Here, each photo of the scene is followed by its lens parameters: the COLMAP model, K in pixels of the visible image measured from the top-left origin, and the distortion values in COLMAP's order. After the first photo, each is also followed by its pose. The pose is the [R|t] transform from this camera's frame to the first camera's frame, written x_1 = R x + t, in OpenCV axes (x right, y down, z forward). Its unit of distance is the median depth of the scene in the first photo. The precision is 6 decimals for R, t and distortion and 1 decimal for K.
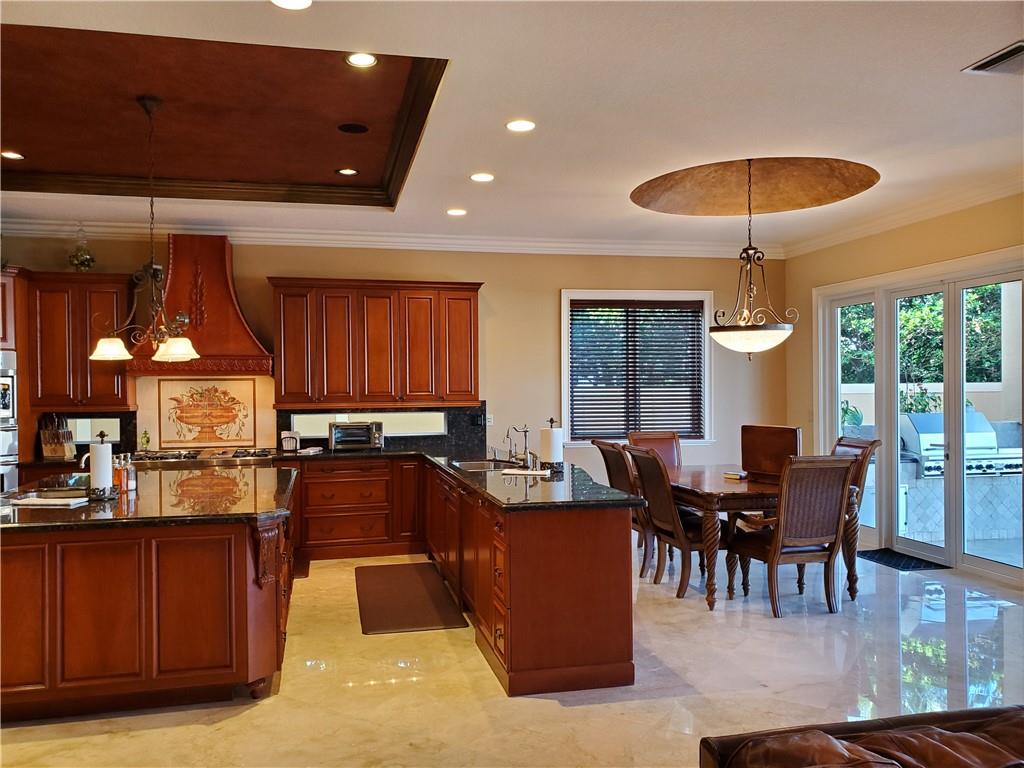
lens RADIAL K [[801.0, 0, 507.4], [0, 801.0, 393.7], [0, 0, 1]] dist [0.042148, -0.042786]
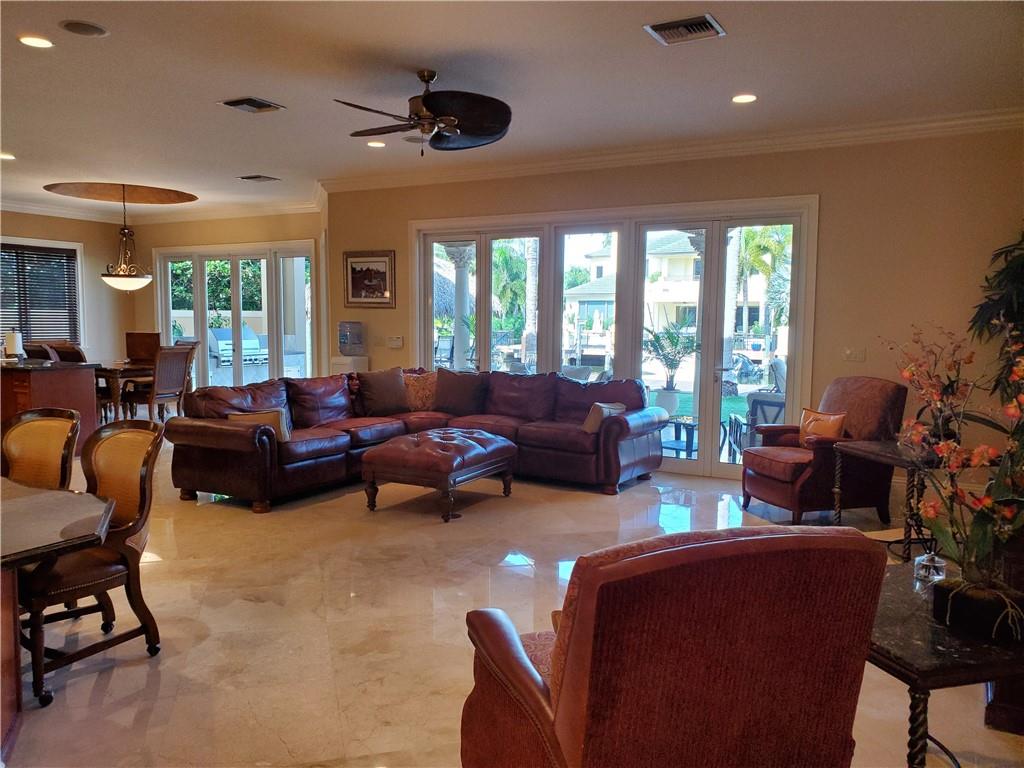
lens RADIAL K [[801.0, 0, 502.1], [0, 801.0, 394.4], [0, 0, 1]] dist [0.042148, -0.042786]
pose [[0.679236, -0.055990, 0.731781, -0.397080], [-0.011471, 0.996154, 0.086864, 0.010561], [-0.733830, -0.067395, 0.675981, -0.712588]]
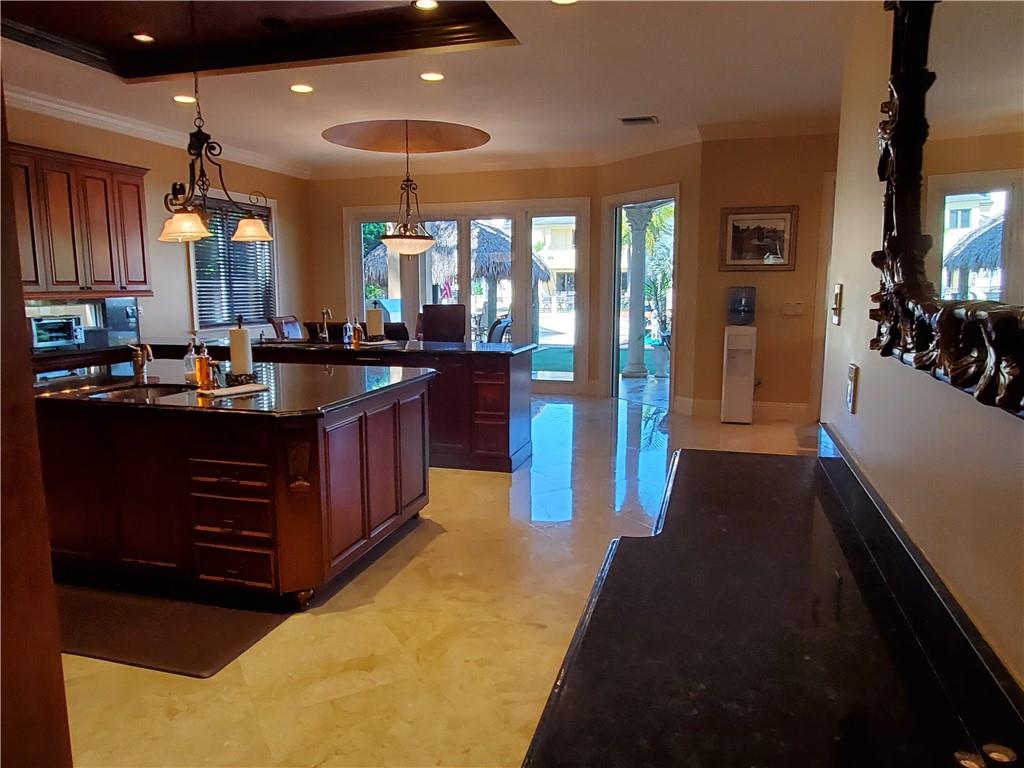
lens RADIAL K [[731.7, 0, 503.4], [0, 731.7, 389.8], [0, 0, 1]] dist [-0.019660, -0.000039]
pose [[0.479205, -0.118877, 0.869615, -0.724700], [0.005653, 0.991183, 0.132380, 0.015289], [-0.877685, -0.058521, 0.475652, 0.203213]]
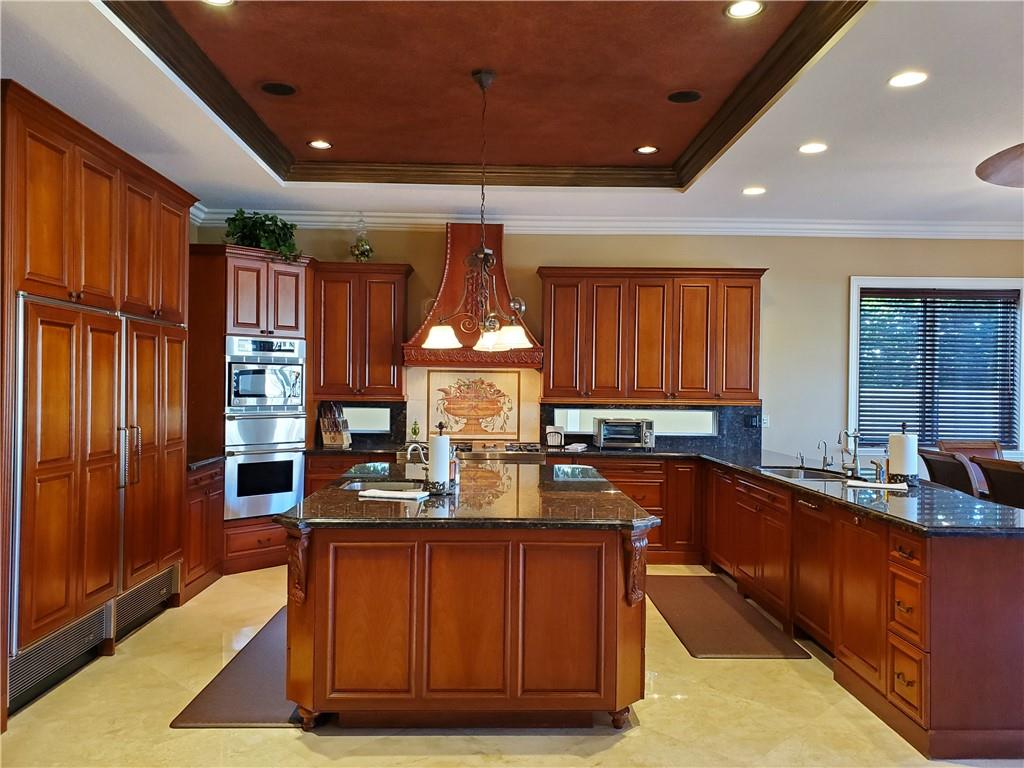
lens RADIAL K [[801.0, 0, 512.4], [0, 801.0, 385.4], [0, 0, 1]] dist [0.042148, -0.042786]
pose [[0.981861, 0.020683, -0.188471, -0.157979], [-0.021833, 0.999754, -0.004025, 0.002967], [0.188341, 0.008067, 0.982071, 0.058033]]
